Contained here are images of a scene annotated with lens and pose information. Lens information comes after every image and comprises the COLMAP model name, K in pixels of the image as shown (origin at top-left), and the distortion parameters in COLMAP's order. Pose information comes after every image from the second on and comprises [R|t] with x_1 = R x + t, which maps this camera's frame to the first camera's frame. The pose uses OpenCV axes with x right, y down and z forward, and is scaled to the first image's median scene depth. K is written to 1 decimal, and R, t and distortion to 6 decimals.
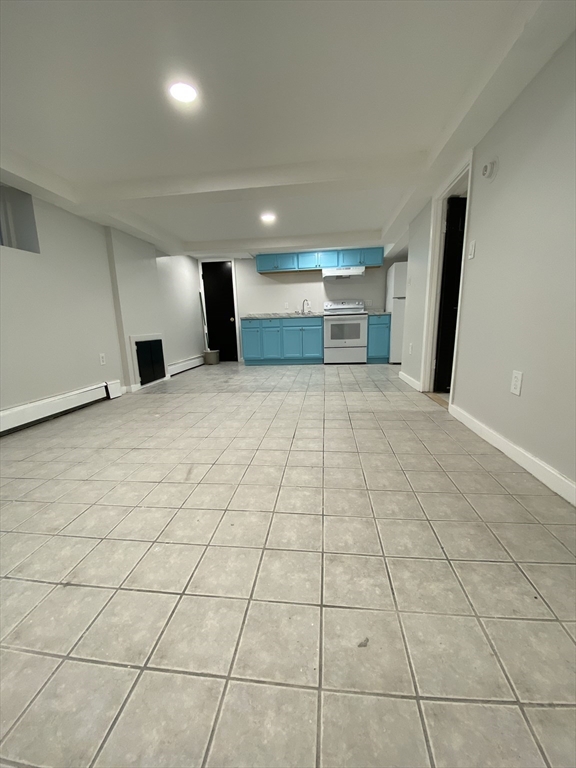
lens RADIAL K [[309.4, 0, 288.2], [0, 309.4, 387.1], [0, 0, 1]] dist [0.011812, -0.014983]
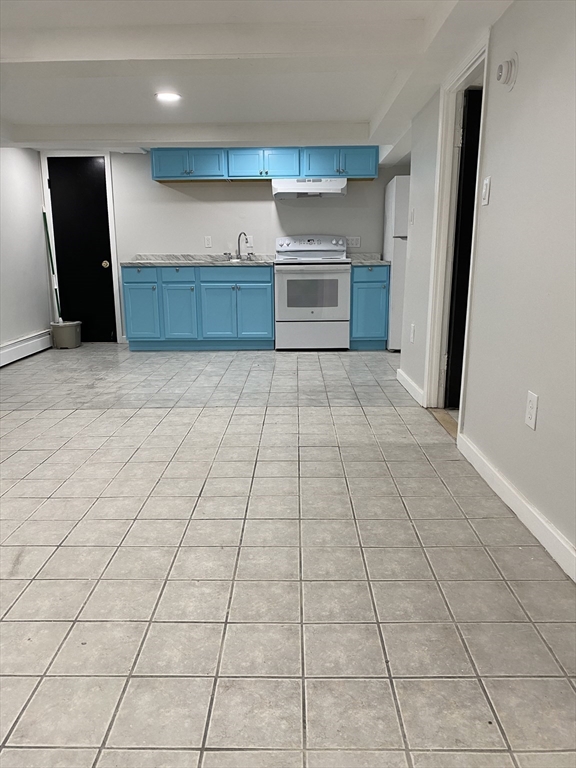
lens RADIAL K [[587.2, 0, 287.0], [0, 587.2, 383.0], [0, 0, 1]] dist [0.032907, -0.046764]
pose [[0.994376, -0.000428, 0.105907, 0.026912], [-0.000479, 0.999963, 0.008538, -0.026756], [-0.105907, -0.008541, 0.994339, -0.064261]]
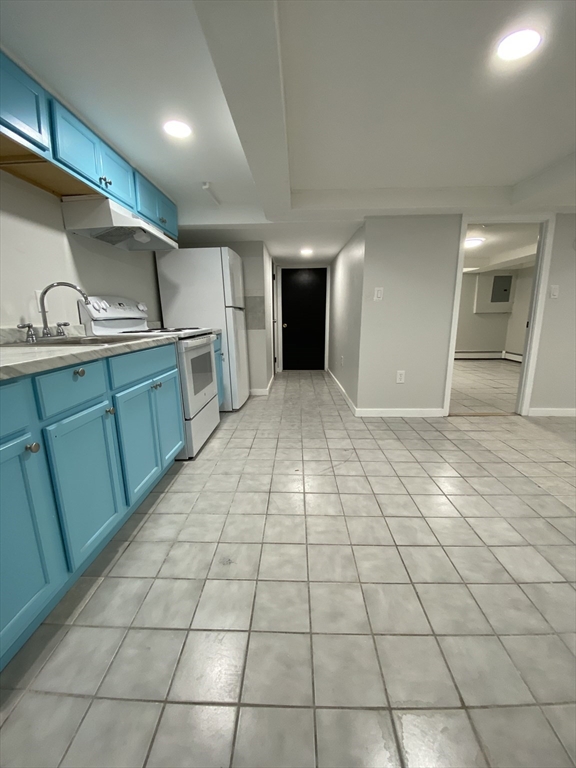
lens RADIAL K [[309.4, 0, 288.8], [0, 309.4, 381.9], [0, 0, 1]] dist [0.011812, -0.014983]
pose [[-0.093840, -0.181934, 0.978823, -0.290045], [0.209230, 0.957601, 0.198049, -0.243025], [-0.973353, 0.223384, -0.051795, 0.962699]]
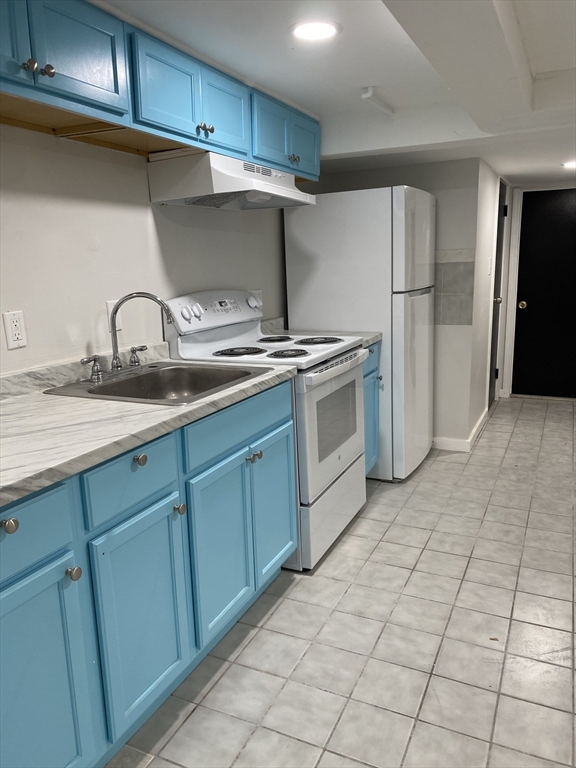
lens RADIAL K [[587.2, 0, 287.6], [0, 587.2, 384.7], [0, 0, 1]] dist [0.032907, -0.046764]
pose [[0.313898, -0.174624, 0.933260, -0.300157], [0.204592, 0.972290, 0.113113, -0.289316], [-0.927151, 0.155432, 0.340927, 0.923824]]
